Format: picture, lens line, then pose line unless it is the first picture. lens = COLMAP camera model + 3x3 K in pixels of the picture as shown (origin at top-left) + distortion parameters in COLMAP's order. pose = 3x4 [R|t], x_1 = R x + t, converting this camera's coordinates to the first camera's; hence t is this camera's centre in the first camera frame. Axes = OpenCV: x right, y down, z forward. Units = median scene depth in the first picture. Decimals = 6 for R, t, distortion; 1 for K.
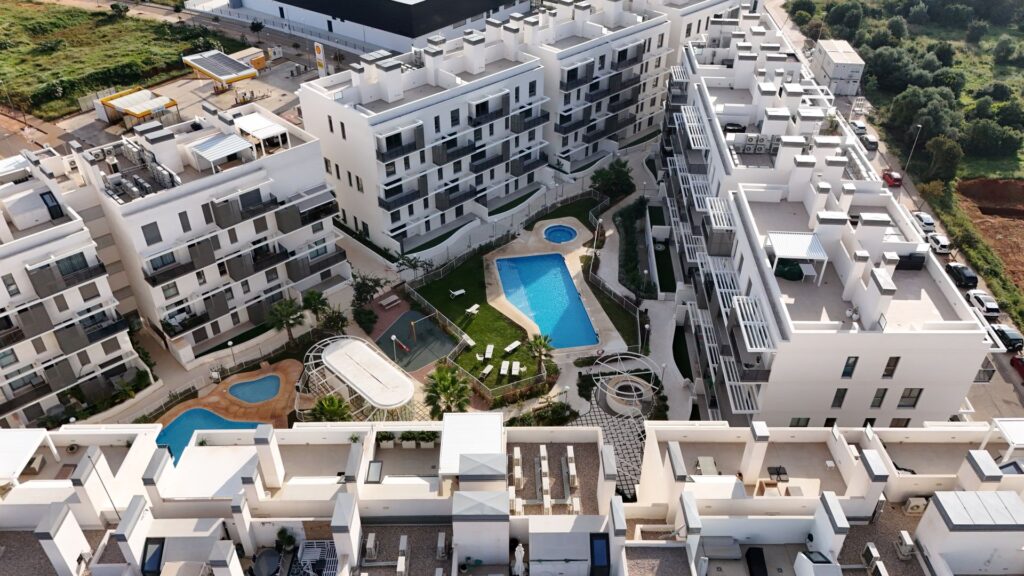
lens RADIAL K [[761.5, 0, 514.1], [0, 761.5, 287.3], [0, 0, 1]] dist [0.066085, -0.061611]
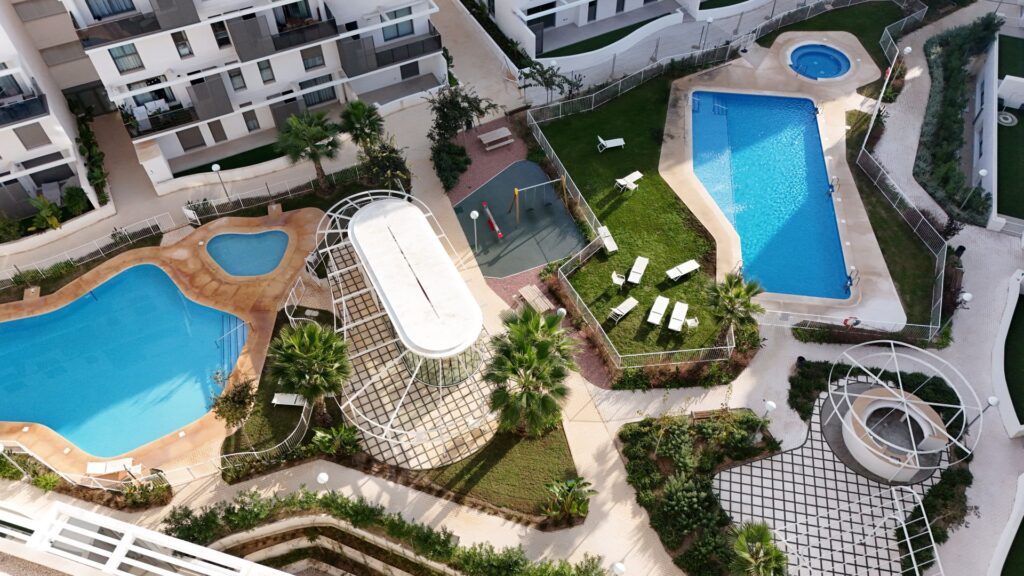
lens RADIAL K [[761.5, 0, 508.9], [0, 761.5, 296.4], [0, 0, 1]] dist [0.066085, -0.061611]
pose [[0.954037, 0.228406, -0.194018, -0.010017], [-0.165324, 0.941098, 0.294961, -0.043994], [0.249961, -0.249328, 0.935604, 0.434502]]
